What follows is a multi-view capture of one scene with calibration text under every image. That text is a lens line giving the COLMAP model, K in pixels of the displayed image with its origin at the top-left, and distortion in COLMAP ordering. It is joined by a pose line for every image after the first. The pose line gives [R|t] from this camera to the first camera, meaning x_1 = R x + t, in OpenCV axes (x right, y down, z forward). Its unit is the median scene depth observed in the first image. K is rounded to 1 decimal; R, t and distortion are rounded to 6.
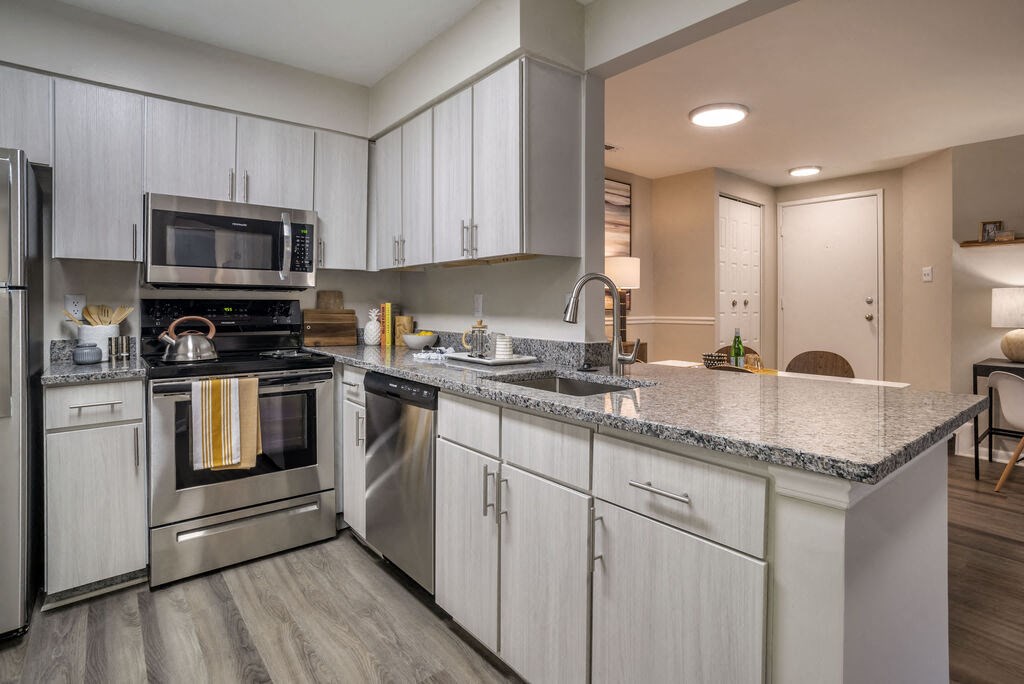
lens RADIAL K [[516.9, 0, 512.0], [0, 516.9, 342.0], [0, 0, 1]] dist [-0.002138, 0.000041]
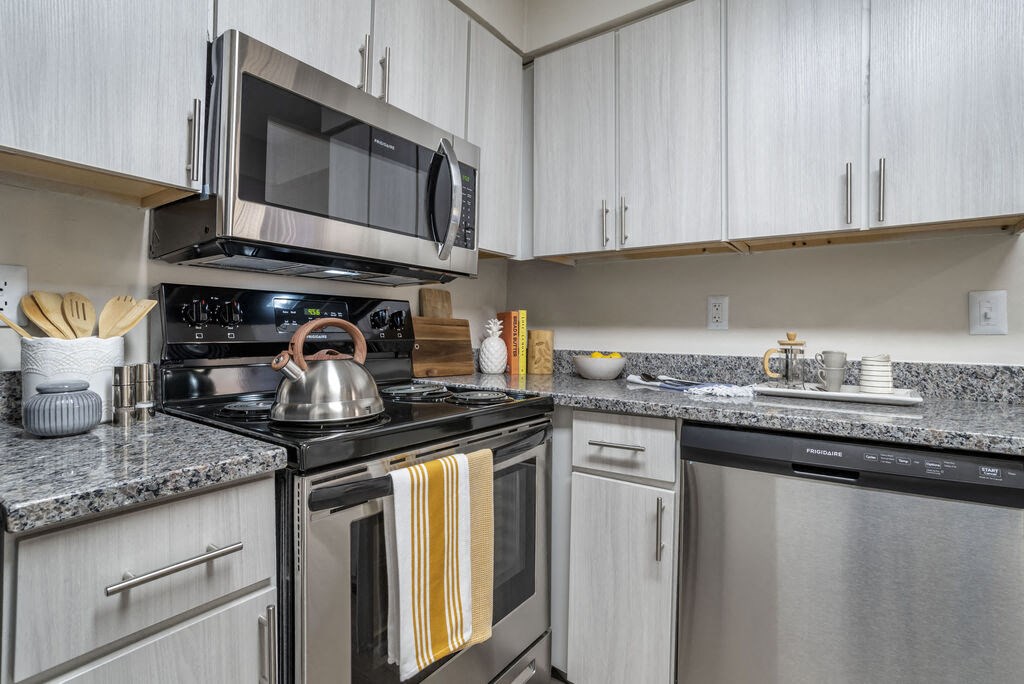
lens RADIAL K [[485.8, 0, 512.0], [0, 485.8, 342.0], [0, 0, 1]] dist [-0.027448, -0.000098]
pose [[0.961130, 0.004257, 0.276064, -0.576967], [0.008661, 0.998924, -0.045557, -0.008041], [-0.275961, 0.046178, 0.960059, 0.536297]]
